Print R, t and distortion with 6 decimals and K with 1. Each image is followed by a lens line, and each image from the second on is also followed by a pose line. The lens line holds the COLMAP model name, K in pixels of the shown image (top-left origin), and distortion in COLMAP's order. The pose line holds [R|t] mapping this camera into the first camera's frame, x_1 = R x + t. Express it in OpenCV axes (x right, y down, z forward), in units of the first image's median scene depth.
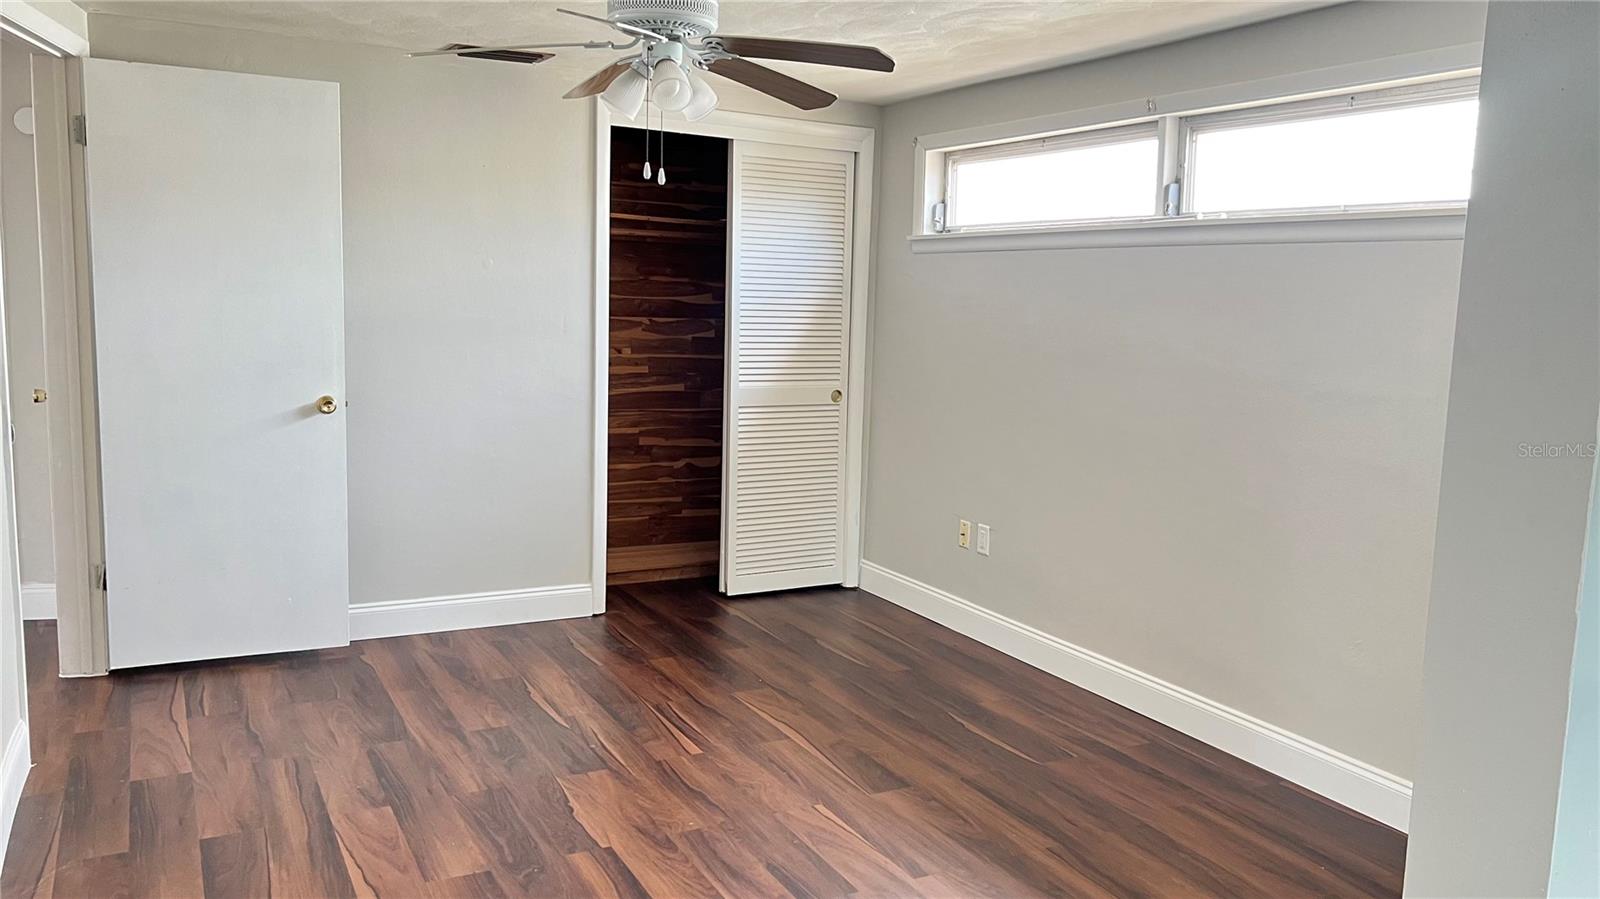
lens RADIAL K [[1198.8, 0, 802.7], [0, 1198.8, 453.5], [0, 0, 1]] dist [0.044015, -0.037895]
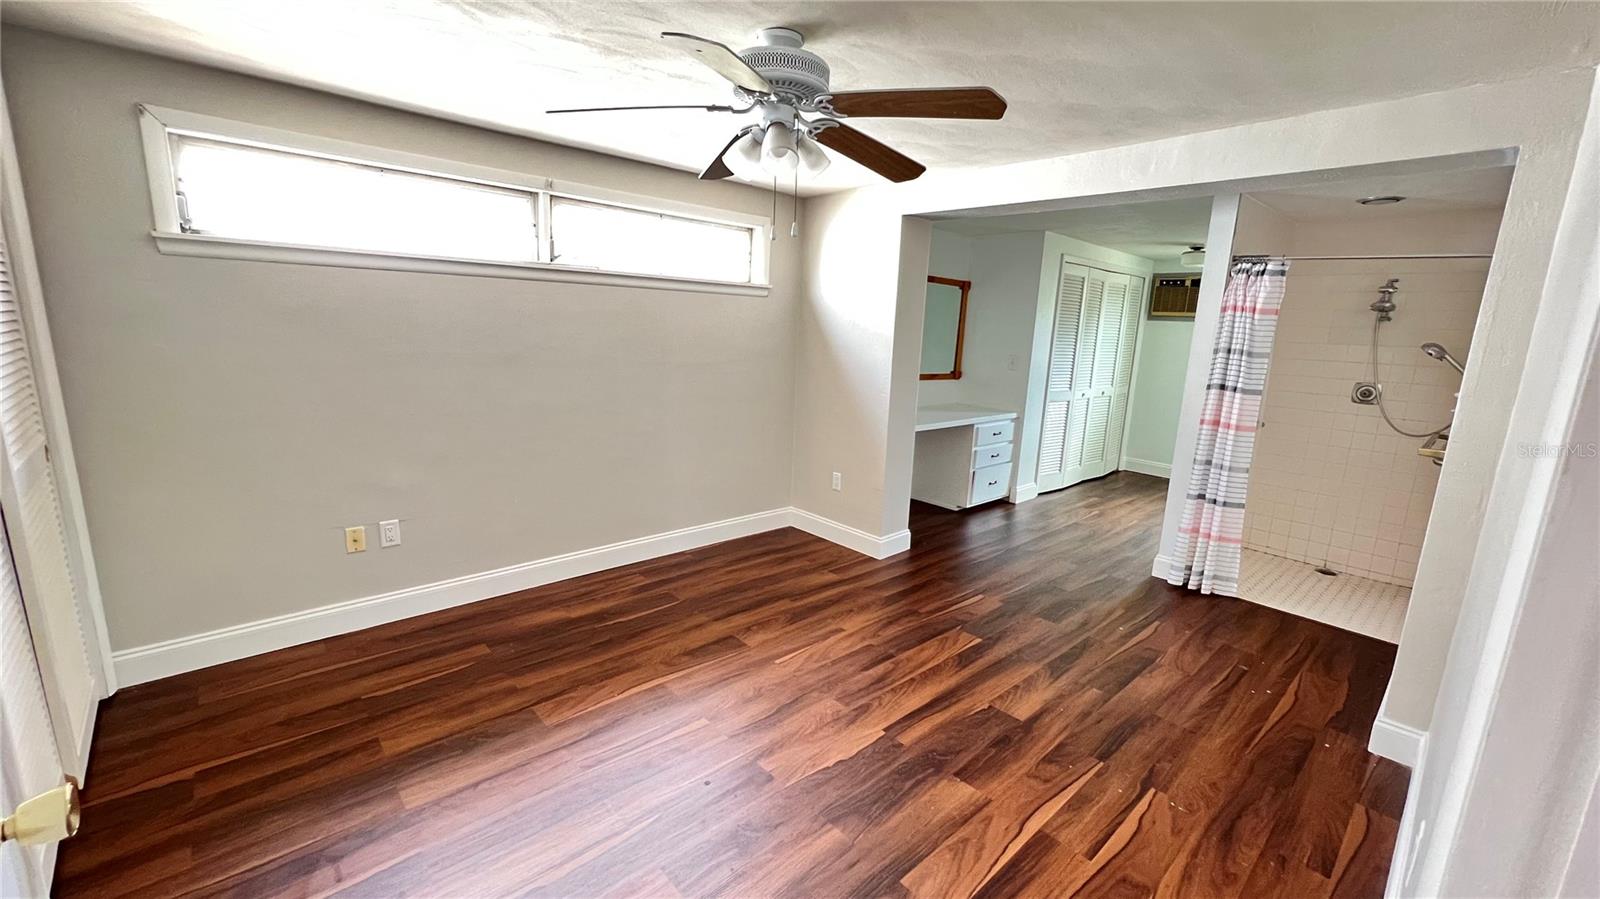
lens RADIAL K [[640.7, 0, 797.3], [0, 640.7, 445.1], [0, 0, 1]] dist [0.000323, 0.000313]
pose [[-0.238900, -0.224832, 0.944657, -0.664423], [0.085343, 0.964200, 0.251066, -0.171631], [-0.967286, 0.140600, -0.211160, 1.031190]]
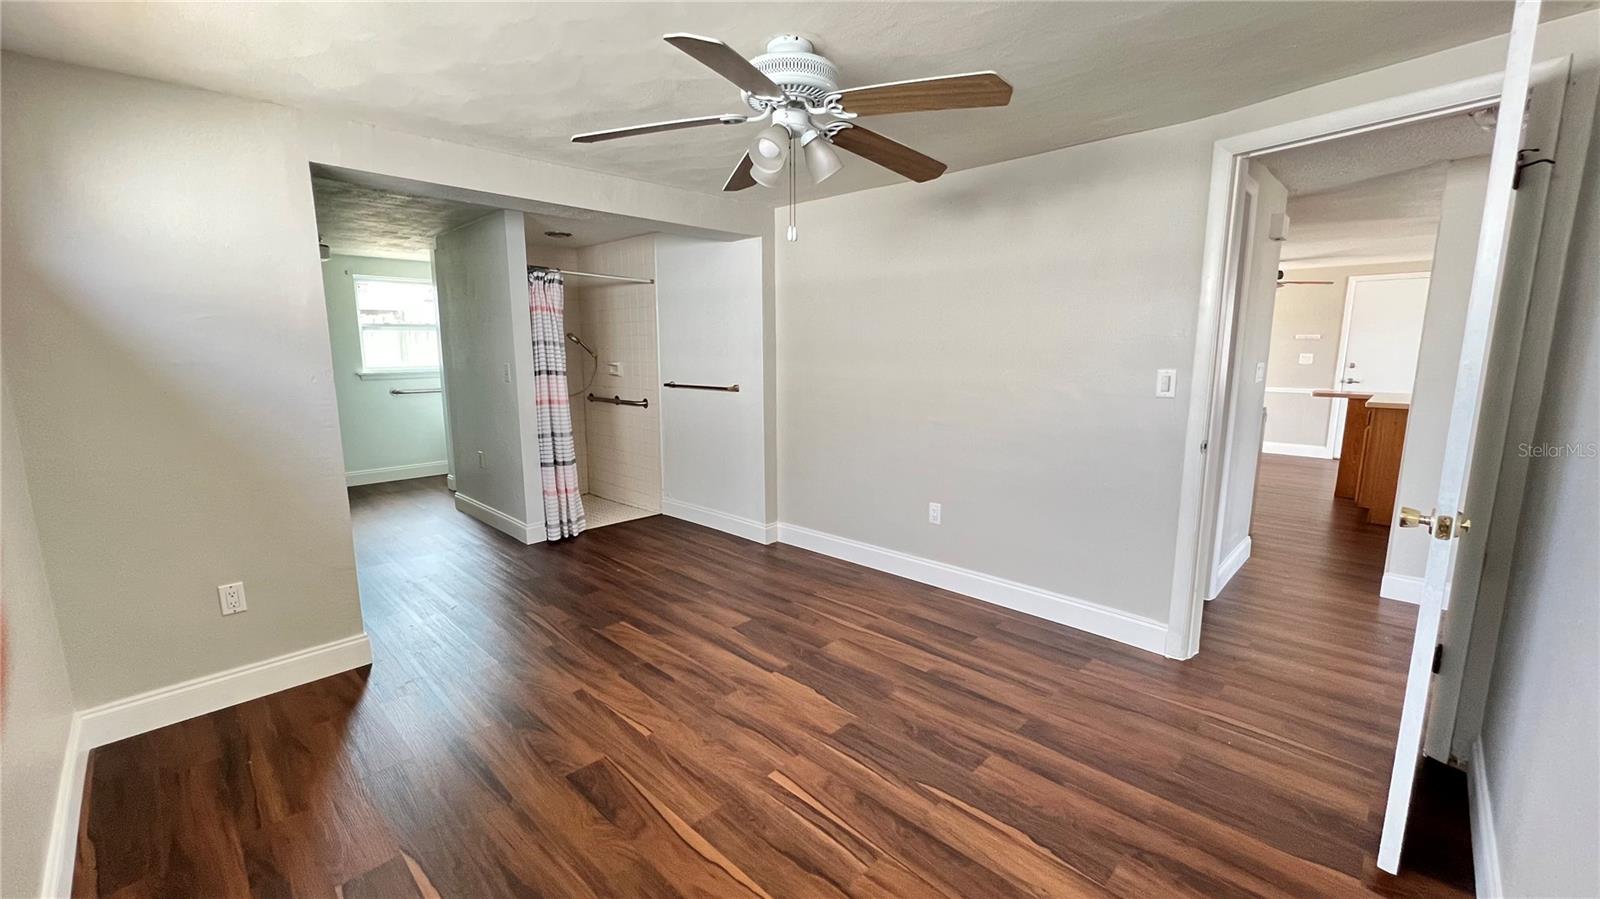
lens RADIAL K [[640.7, 0, 787.6], [0, 640.7, 445.9], [0, 0, 1]] dist [0.000323, 0.000313]
pose [[-0.957806, 0.016926, -0.286916, 0.056898], [-0.065862, 0.958776, 0.276427, -0.186539], [0.279767, 0.283660, -0.917206, 1.469038]]
